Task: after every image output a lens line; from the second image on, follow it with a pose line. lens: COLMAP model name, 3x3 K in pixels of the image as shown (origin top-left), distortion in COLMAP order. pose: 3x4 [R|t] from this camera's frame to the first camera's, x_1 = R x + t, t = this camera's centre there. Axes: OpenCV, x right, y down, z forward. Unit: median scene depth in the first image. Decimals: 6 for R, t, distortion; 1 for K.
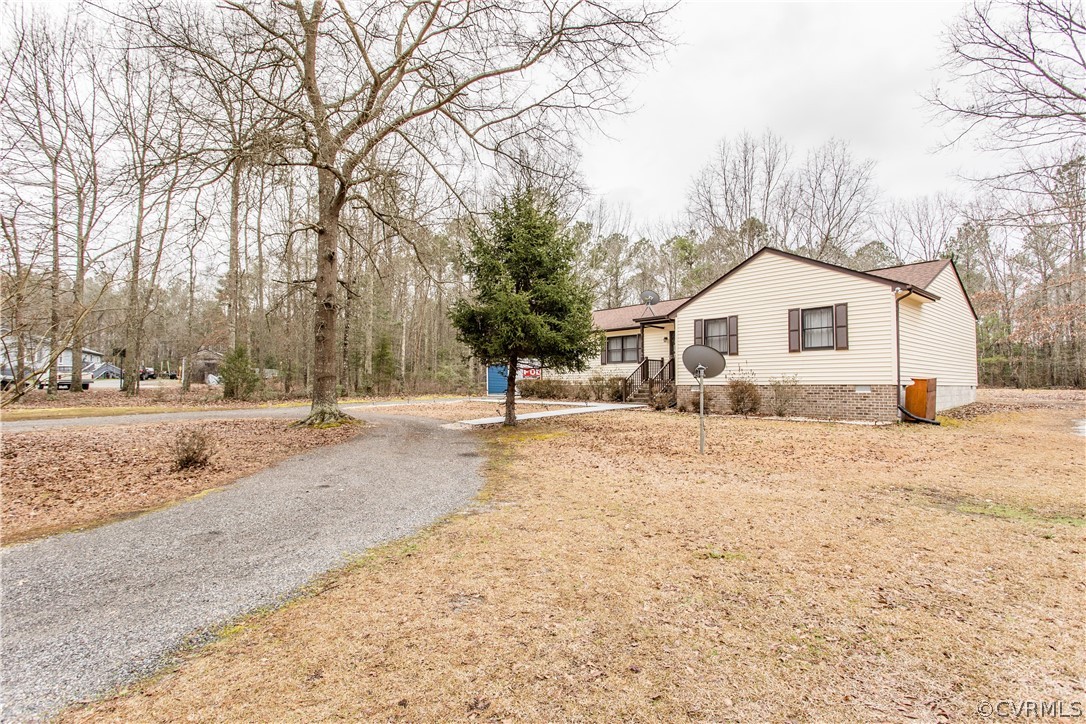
lens RADIAL K [[516.7, 0, 543.0], [0, 516.7, 362.0], [0, 0, 1]] dist [0.002668, 0.001326]
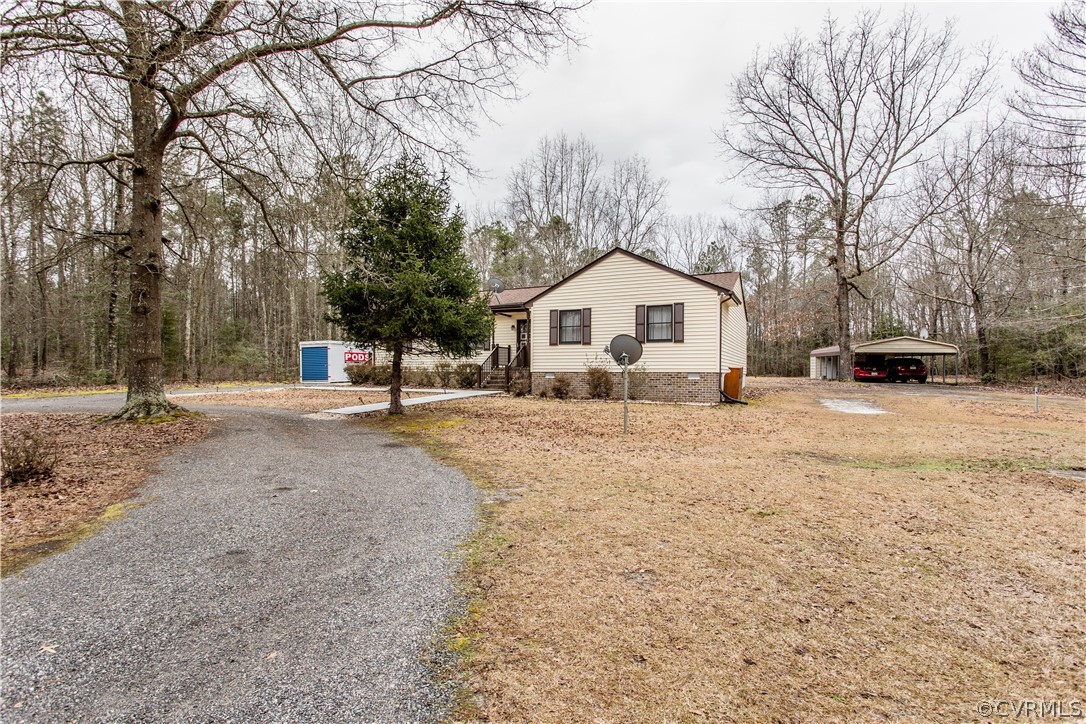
lens RADIAL K [[520.2, 0, 541.8], [0, 520.2, 371.1], [0, 0, 1]] dist [0.001936, 0.000832]
pose [[0.920602, 0.006352, 0.390450, -0.176677], [-0.023064, 0.999007, 0.038127, 0.003479], [-0.389820, -0.044105, 0.919834, 0.031818]]
